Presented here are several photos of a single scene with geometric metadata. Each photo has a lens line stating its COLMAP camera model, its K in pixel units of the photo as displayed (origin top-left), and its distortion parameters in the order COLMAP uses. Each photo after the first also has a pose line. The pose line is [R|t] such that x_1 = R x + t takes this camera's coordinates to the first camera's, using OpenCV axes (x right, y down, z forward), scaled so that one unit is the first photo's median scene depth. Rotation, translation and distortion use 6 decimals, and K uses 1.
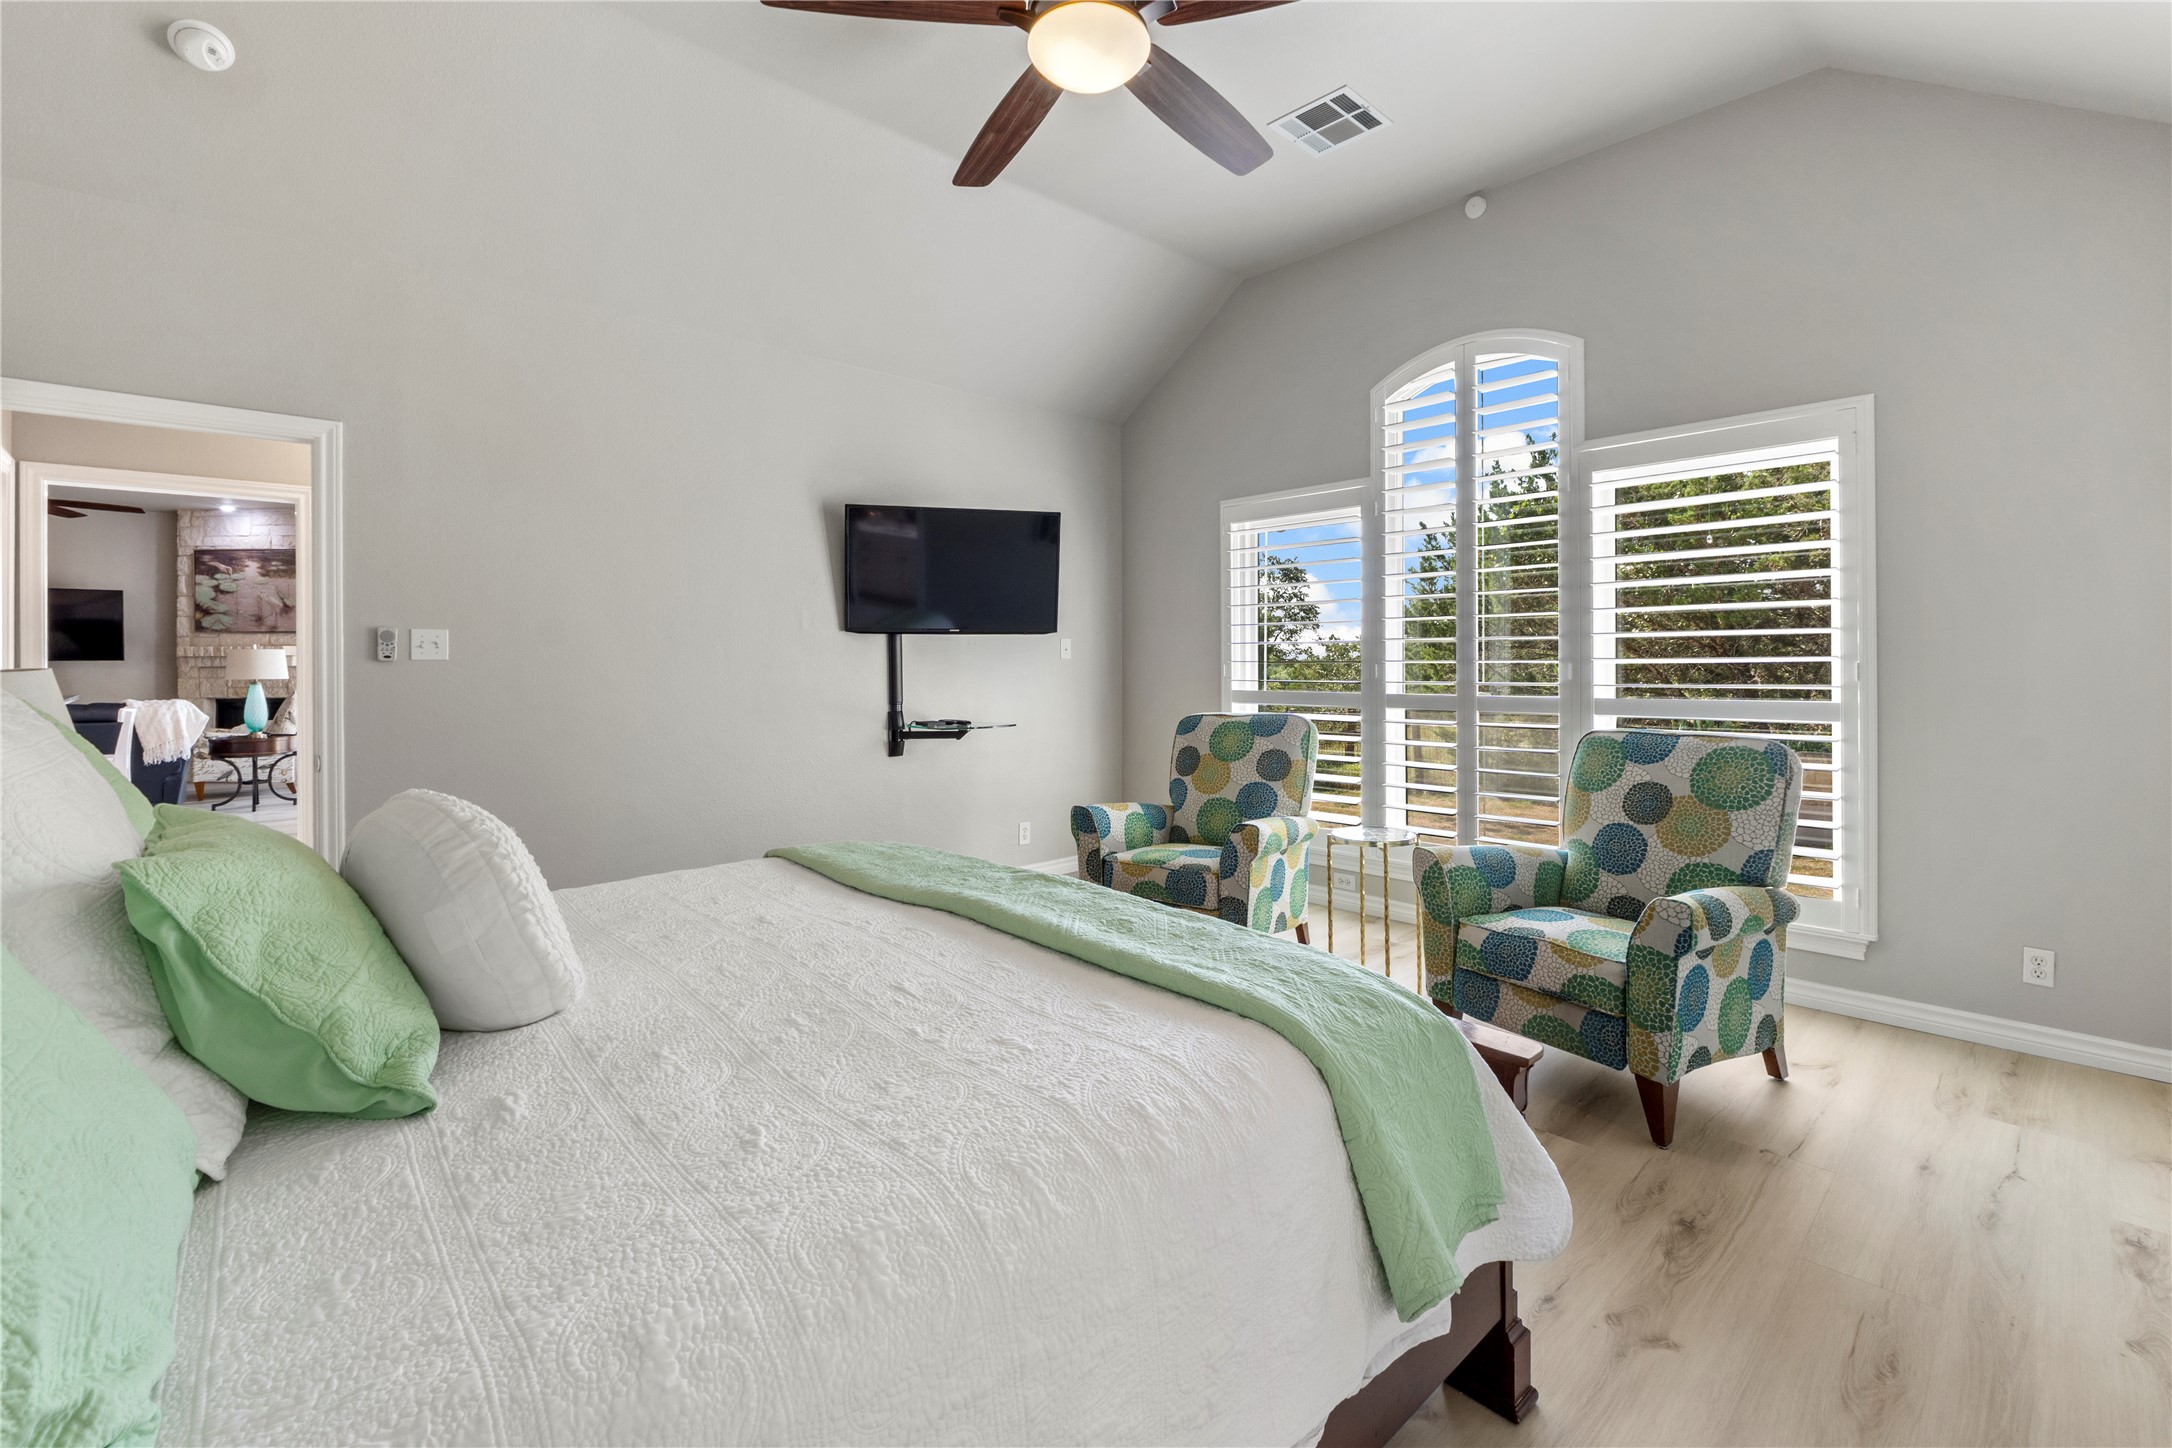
lens RADIAL K [[941.1, 0, 1080.2], [0, 941.1, 688.2], [0, 0, 1]] dist [0.001195, 0.000004]
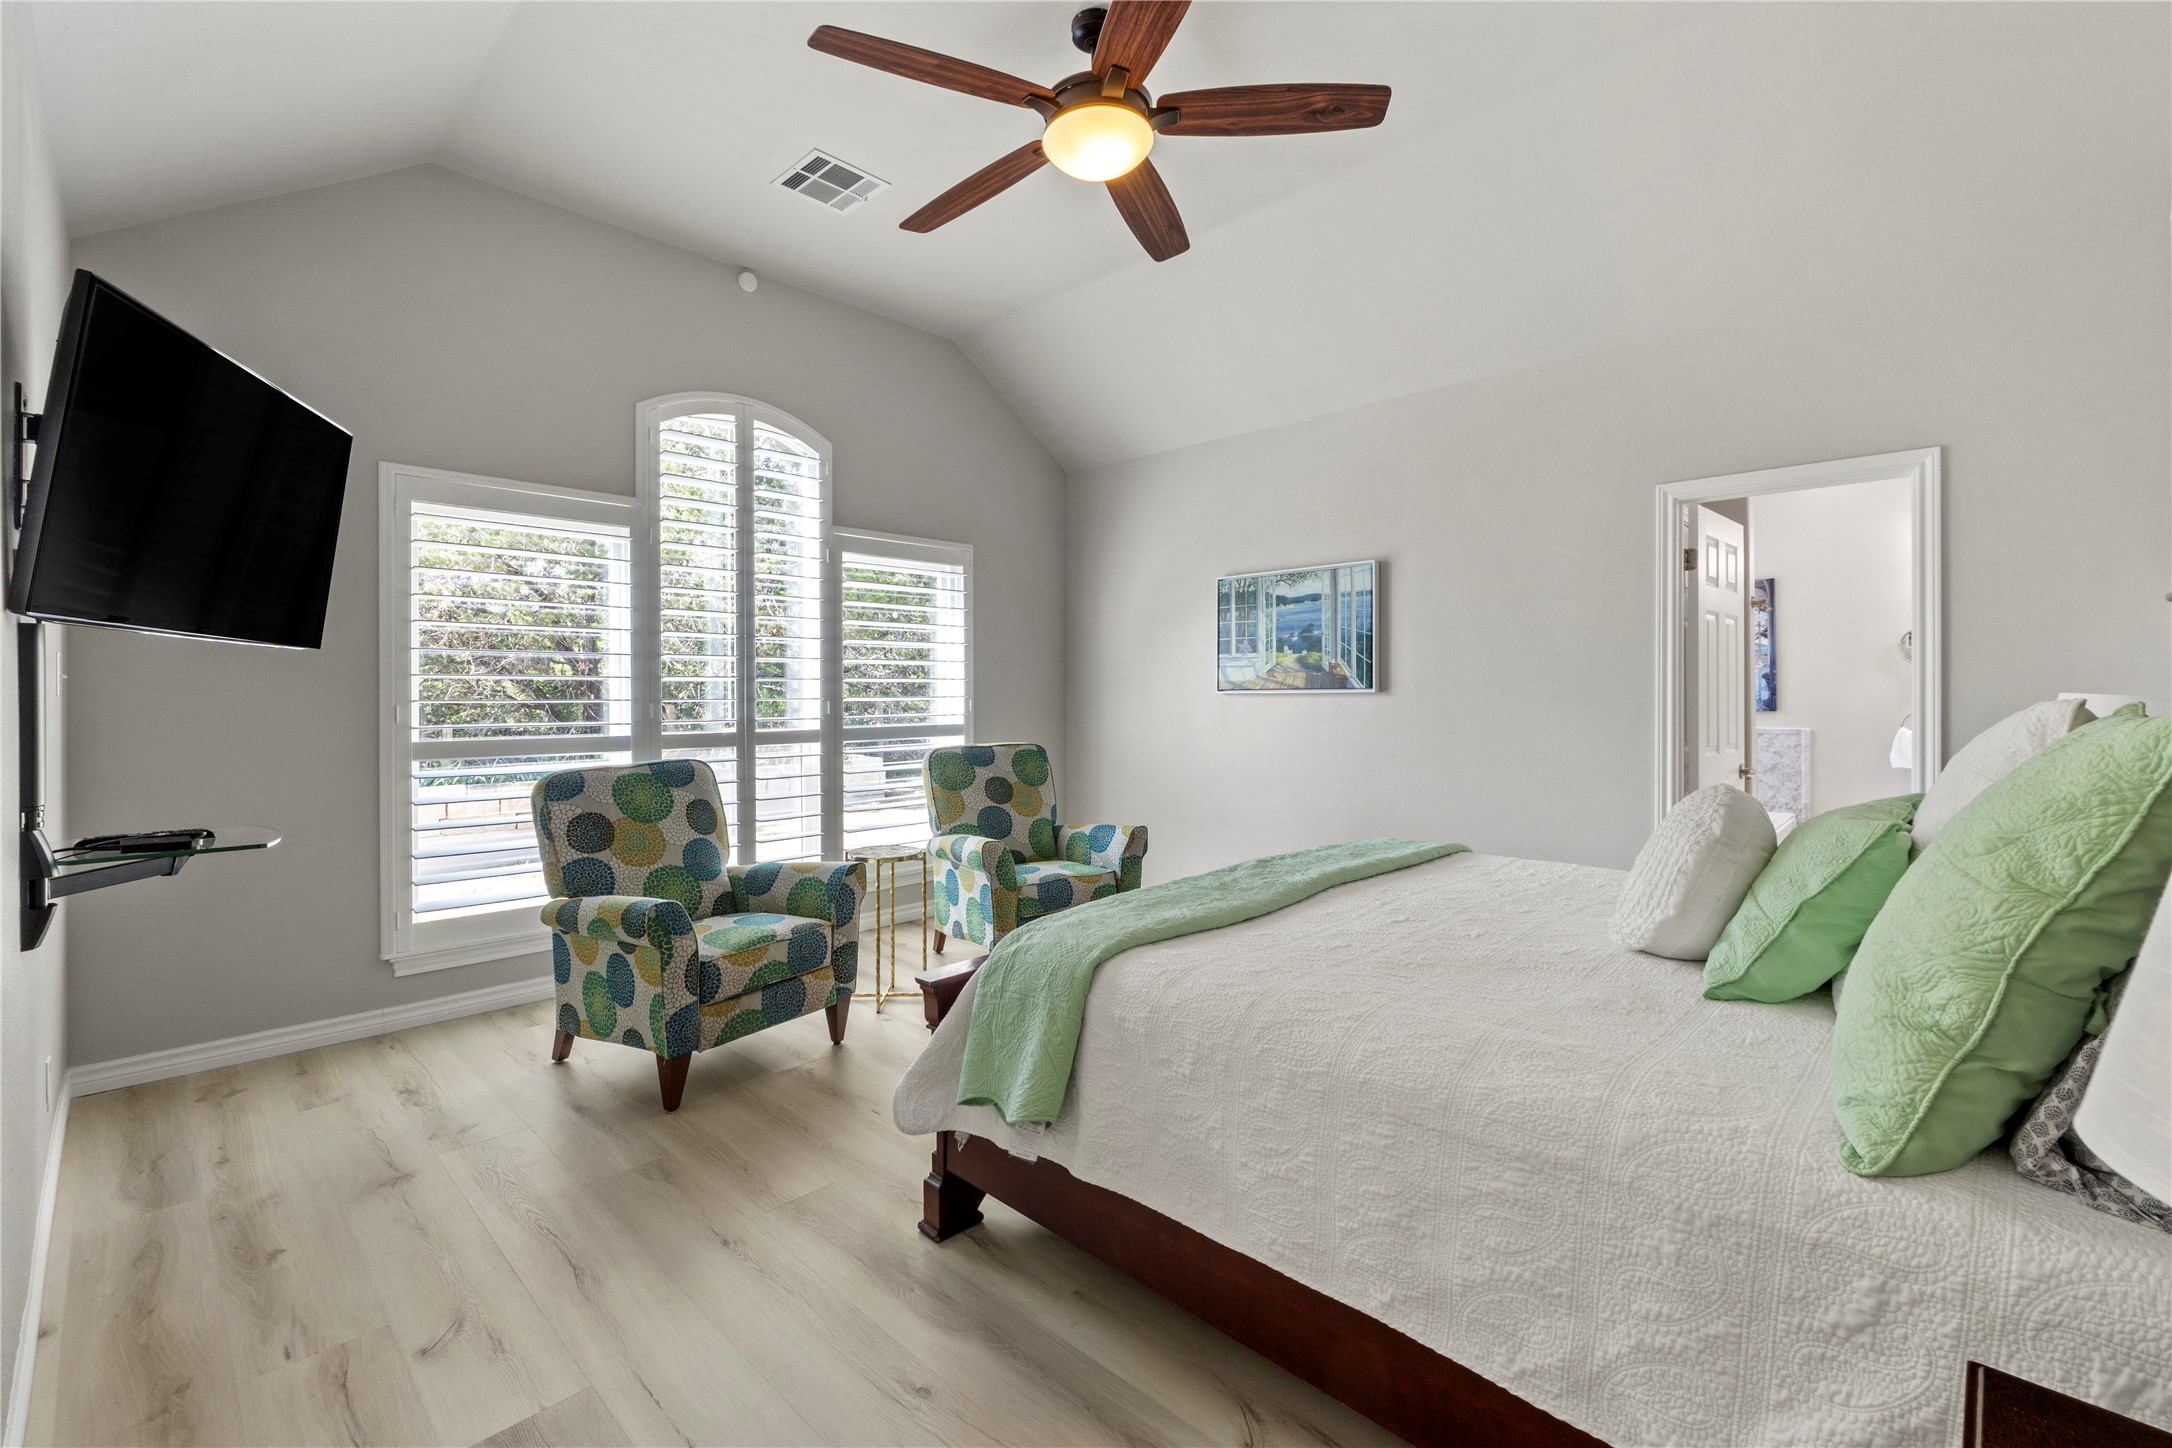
lens RADIAL K [[941.1, 0, 1080.2], [0, 941.1, 688.2], [0, 0, 1]] dist [0.001195, 0.000004]
pose [[-0.043873, 0.007352, 0.999010, -0.675547], [0.025932, 0.999644, -0.006218, -0.023590], [-0.998700, 0.025634, -0.044048, 0.658234]]
